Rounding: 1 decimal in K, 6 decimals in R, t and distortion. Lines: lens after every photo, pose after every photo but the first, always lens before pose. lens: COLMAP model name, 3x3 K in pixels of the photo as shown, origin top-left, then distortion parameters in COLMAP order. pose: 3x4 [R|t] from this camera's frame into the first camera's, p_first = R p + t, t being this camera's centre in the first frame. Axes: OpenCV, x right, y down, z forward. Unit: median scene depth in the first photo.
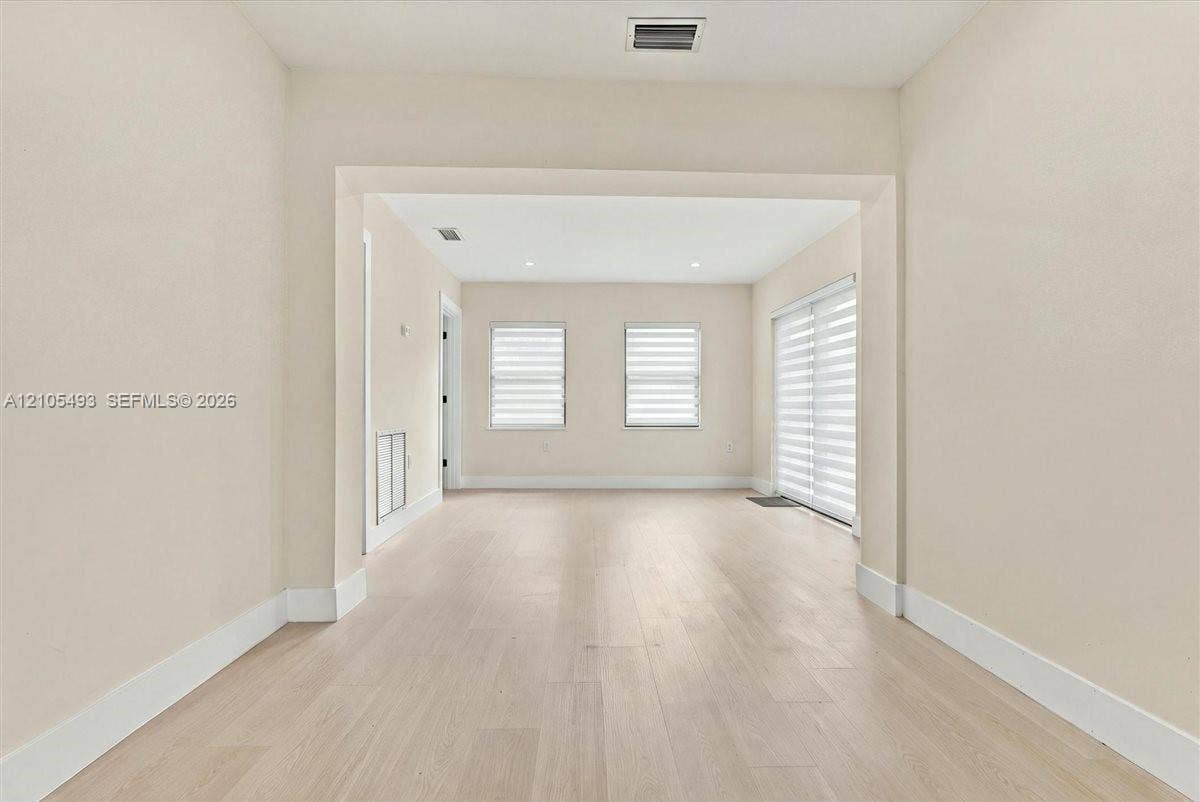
lens RADIAL K [[556.9, 0, 593.9], [0, 556.9, 388.9], [0, 0, 1]] dist [0.009898, -0.000108]
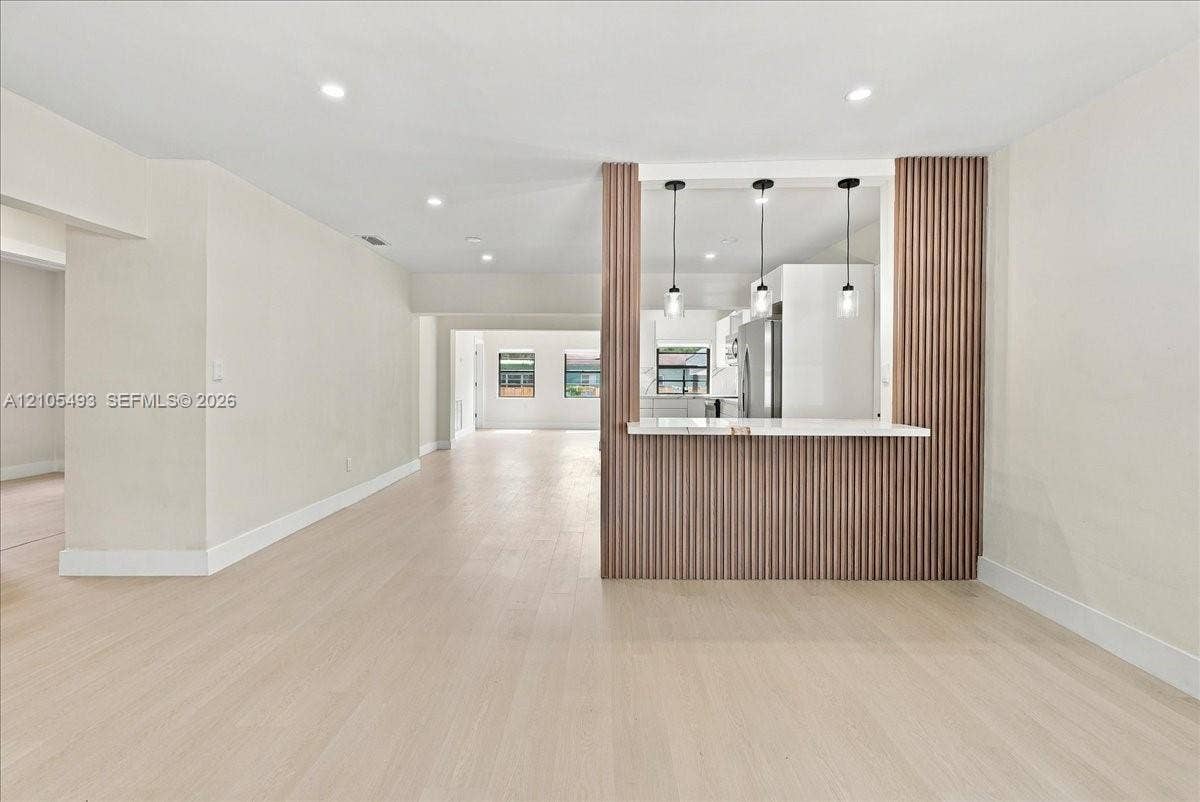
lens RADIAL K [[556.9, 0, 593.9], [0, 556.9, 388.9], [0, 0, 1]] dist [0.009898, -0.000108]
pose [[0.999261, 0.004394, -0.038182, 0.994206], [-0.002379, 0.998610, 0.052647, -0.293938], [0.038360, -0.052517, 0.997883, -4.163773]]
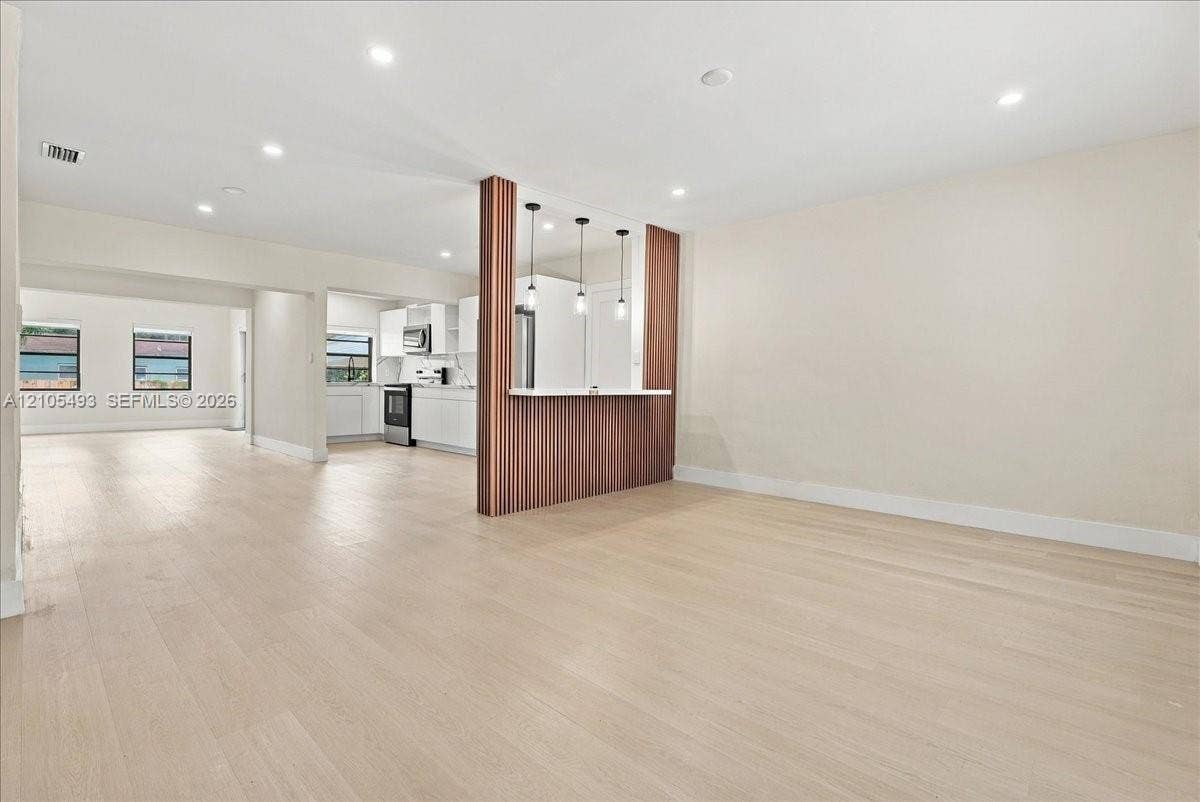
lens RADIAL K [[556.9, 0, 593.9], [0, 556.9, 388.9], [0, 0, 1]] dist [0.009898, -0.000108]
pose [[0.718184, -0.000571, 0.695853, -0.449599], [-0.035734, 0.998650, 0.037700, -0.173906], [-0.694935, -0.051942, 0.717194, -4.230991]]
